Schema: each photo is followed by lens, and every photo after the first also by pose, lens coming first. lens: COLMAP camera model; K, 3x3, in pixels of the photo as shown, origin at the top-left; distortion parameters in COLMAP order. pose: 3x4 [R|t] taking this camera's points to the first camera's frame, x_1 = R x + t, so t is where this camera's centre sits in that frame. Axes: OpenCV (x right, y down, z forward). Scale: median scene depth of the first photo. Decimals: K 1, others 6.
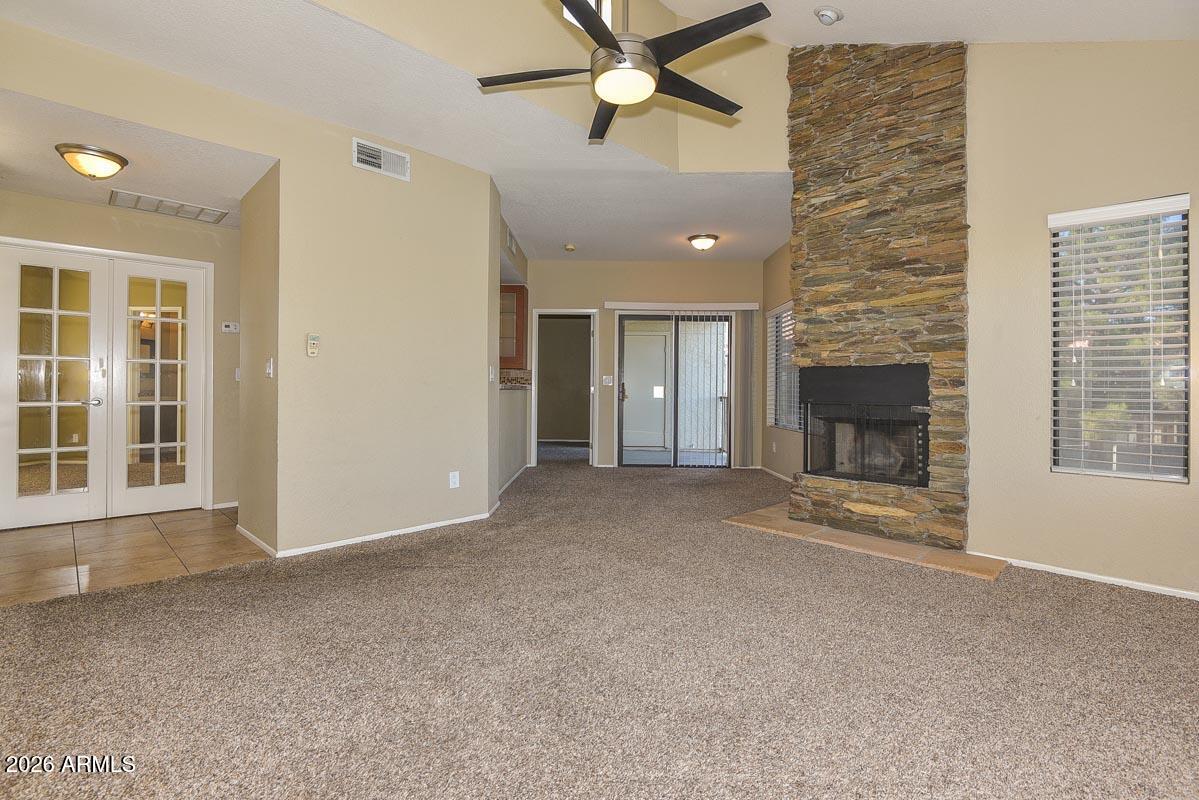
lens RADIAL K [[553.0, 0, 599.5], [0, 553.0, 400.0], [0, 0, 1]] dist [-0.013130, -0.009350]
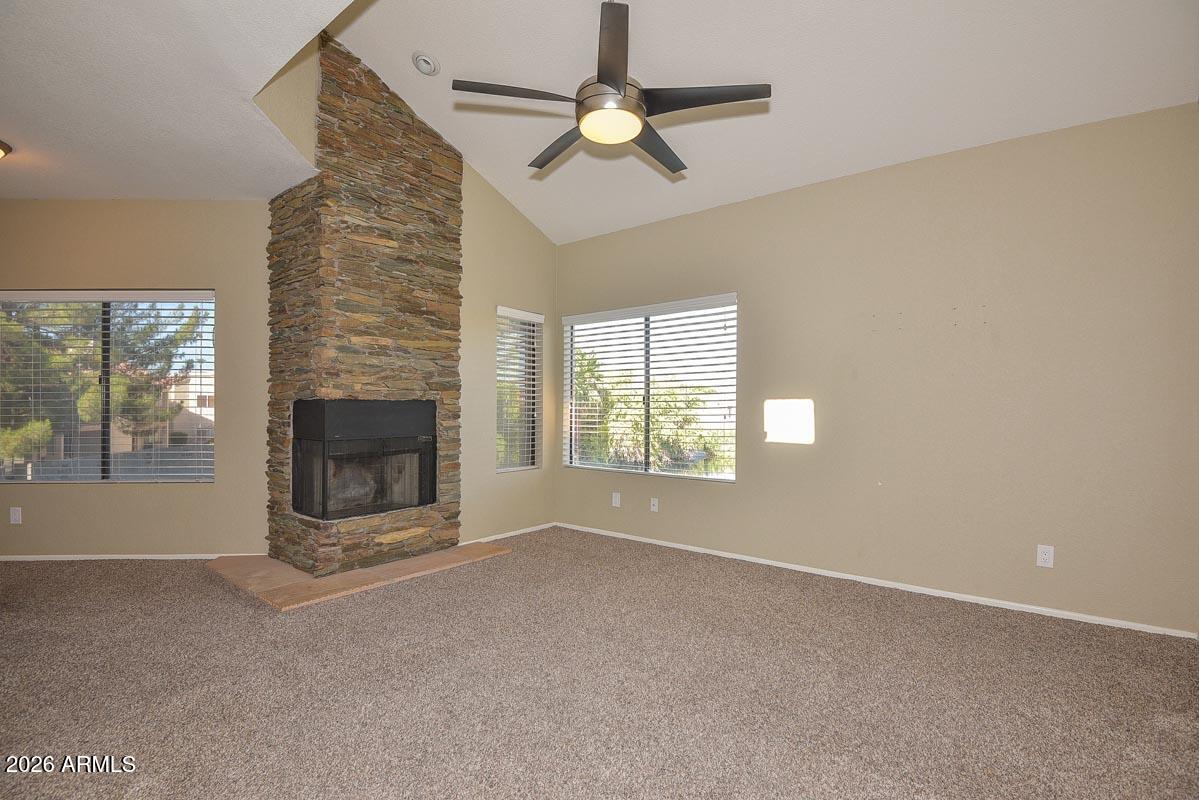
lens RADIAL K [[542.6, 0, 598.6], [0, 542.6, 405.6], [0, 0, 1]] dist [-0.001209, -0.033485]
pose [[-0.127973, -0.007579, 0.991749, -0.596787], [0.012393, 0.999881, 0.009241, -0.057826], [-0.991700, 0.013473, -0.127864, 0.757313]]
